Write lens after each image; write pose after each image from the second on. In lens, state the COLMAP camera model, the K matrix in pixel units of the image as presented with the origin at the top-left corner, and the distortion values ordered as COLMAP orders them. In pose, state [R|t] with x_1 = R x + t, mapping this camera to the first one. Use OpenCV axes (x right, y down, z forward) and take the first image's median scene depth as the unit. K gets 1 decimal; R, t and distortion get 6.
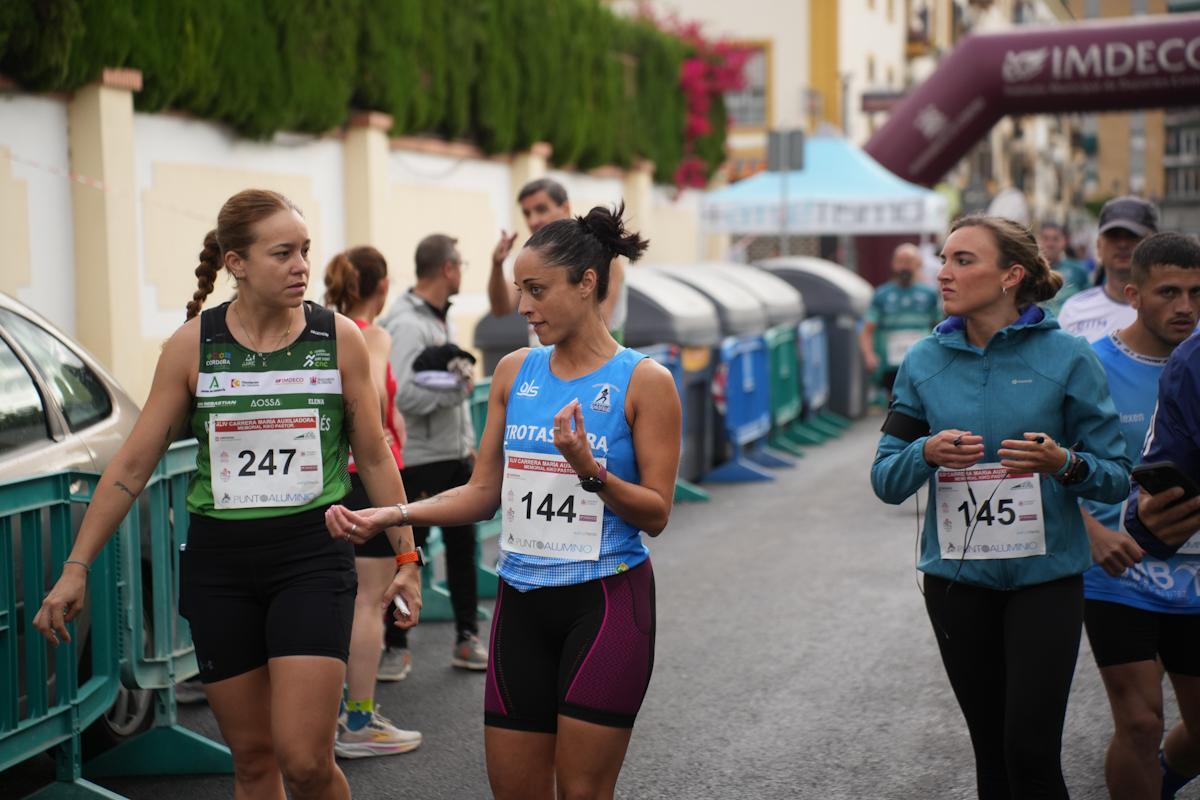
lens RADIAL K [[2396.8, 0, 600.2], [0, 2396.8, 379.8], [0, 0, 1]] dist [0.568863, -0.156327]
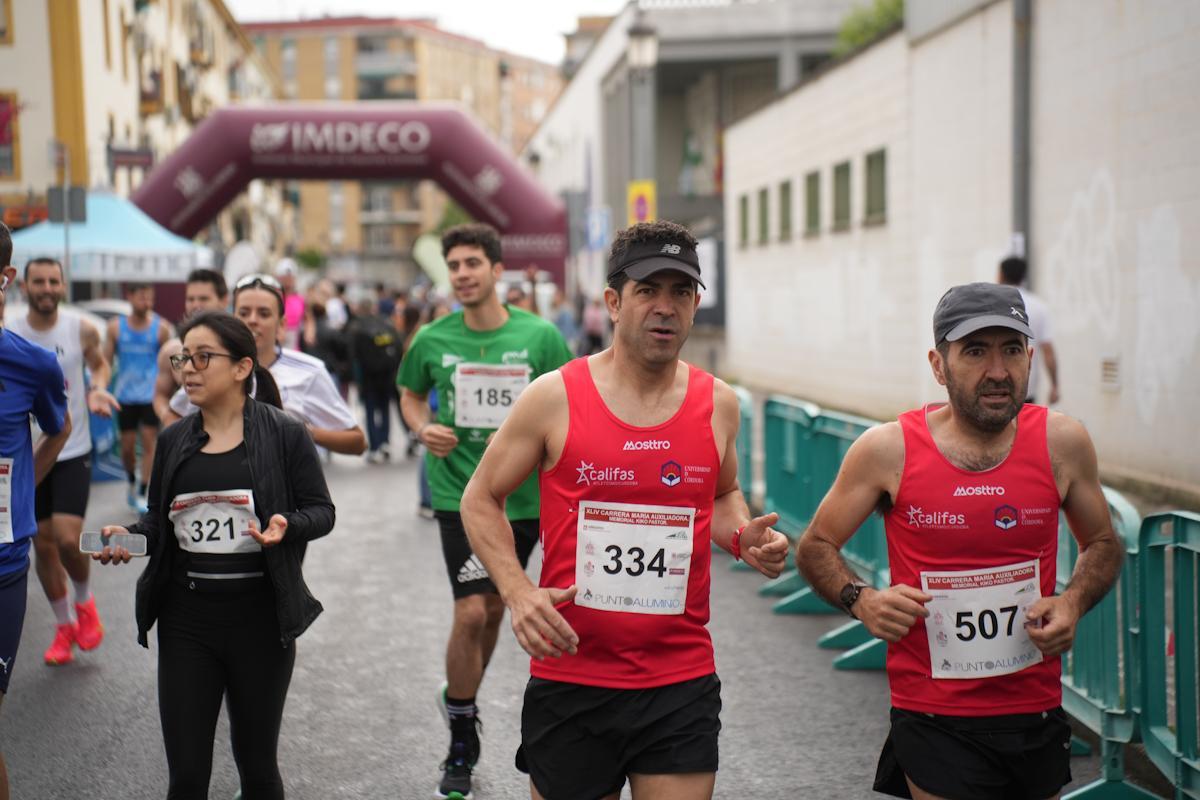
lens RADIAL K [[2396.8, 0, 600.2], [0, 2396.8, 379.8], [0, 0, 1]] dist [0.568863, -0.156327]
pose [[0.947519, -0.006021, 0.319643, -0.061407], [0.012044, 0.999785, -0.016871, 0.008565], [-0.319473, 0.019835, 0.947388, -0.170373]]
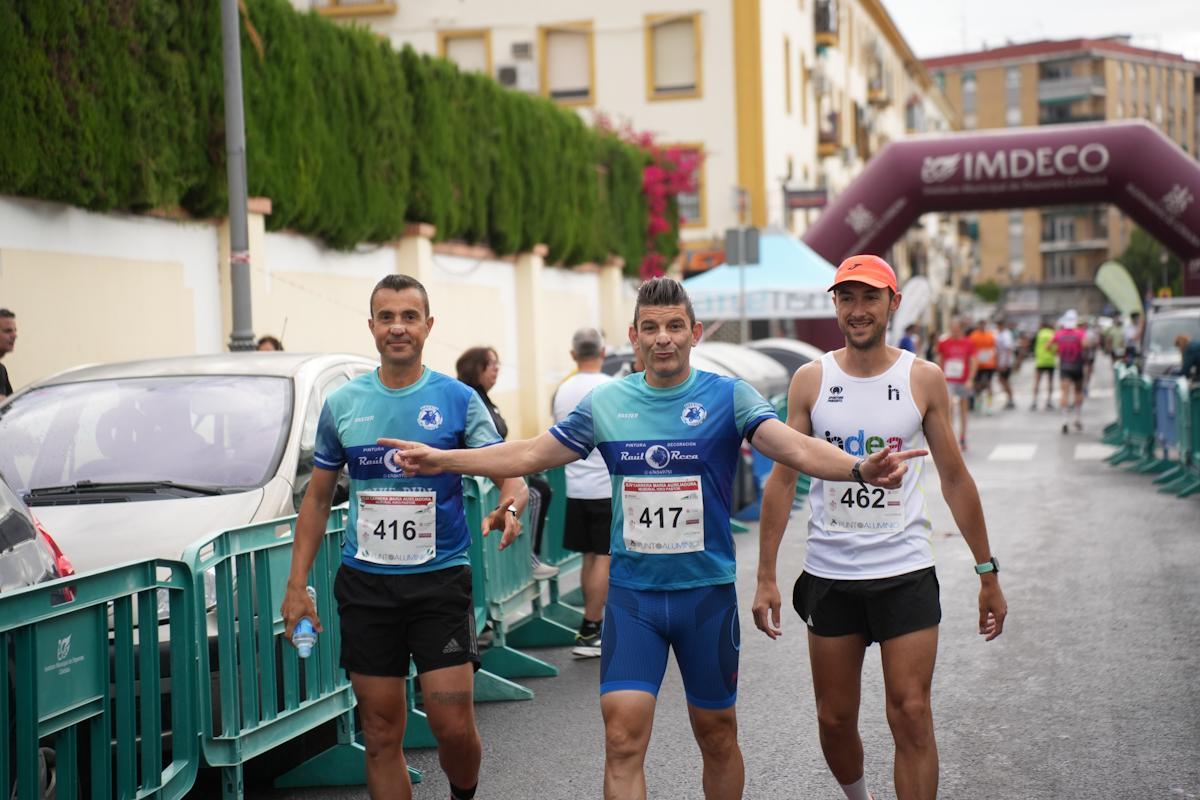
lens RADIAL K [[2396.8, 0, 600.2], [0, 2396.8, 379.8], [0, 0, 1]] dist [0.568863, -0.156327]
pose [[0.998780, -0.017073, 0.046339, -0.050076], [0.018729, 0.999192, -0.035551, 0.007946], [-0.045695, 0.036375, 0.998293, -0.143877]]
